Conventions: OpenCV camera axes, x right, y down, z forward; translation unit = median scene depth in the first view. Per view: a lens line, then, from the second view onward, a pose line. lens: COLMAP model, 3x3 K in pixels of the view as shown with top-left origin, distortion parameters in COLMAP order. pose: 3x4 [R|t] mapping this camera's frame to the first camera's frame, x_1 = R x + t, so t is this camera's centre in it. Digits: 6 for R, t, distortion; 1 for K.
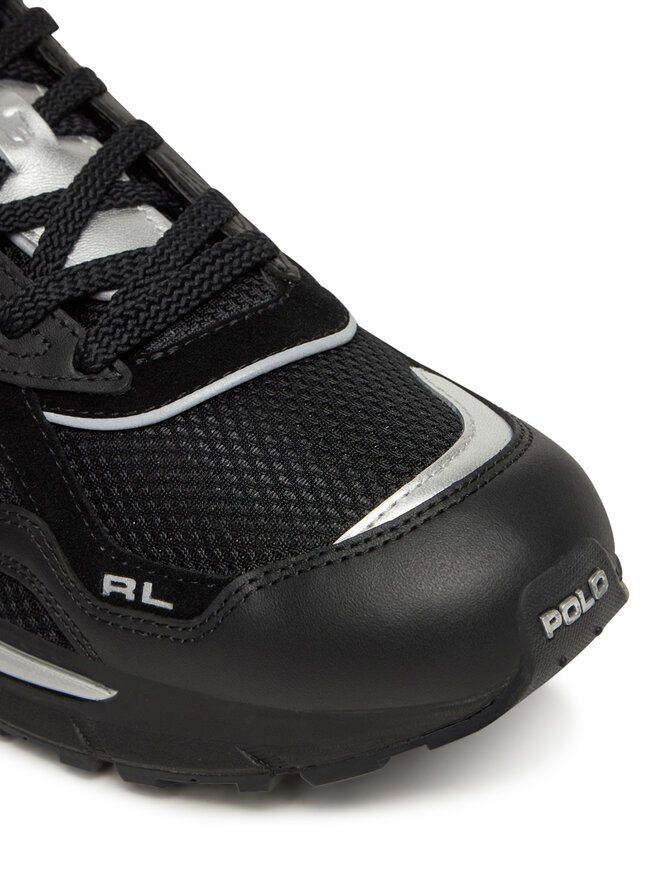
lens RADIAL K [[1774.7, 0, 330.7], [0, 1774.7, 440.5], [0, 0, 1]] dist [0.152480, 0.000000]
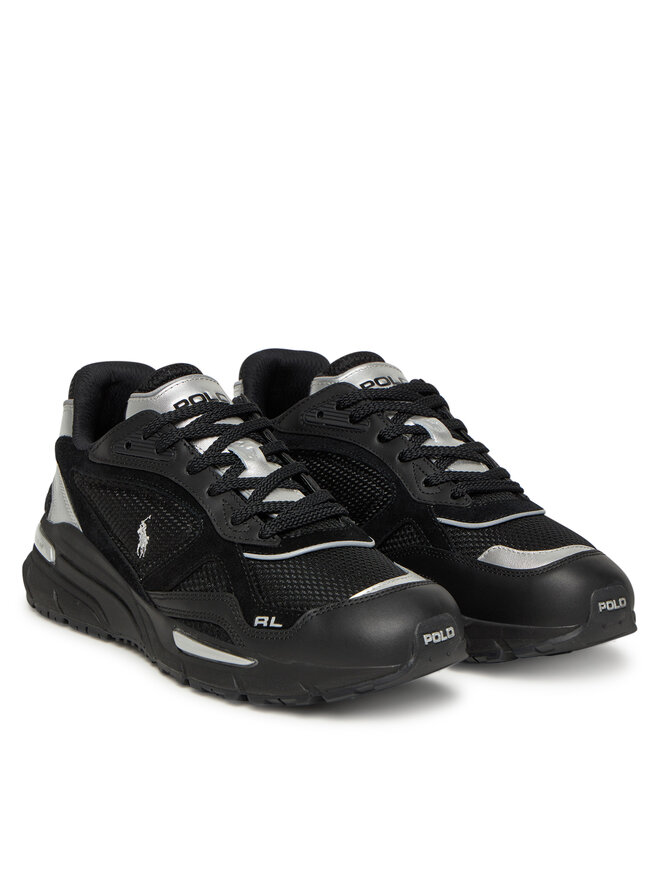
lens RADIAL K [[2584.7, 0, 329.9], [0, 2584.7, 439.9], [0, 0, 1]] dist [0.068754, 0.000000]
pose [[0.985911, 0.121284, -0.115195, 0.355428], [-0.155884, 0.915944, -0.369794, 1.159351], [0.060662, 0.382541, 0.921945, -2.384340]]
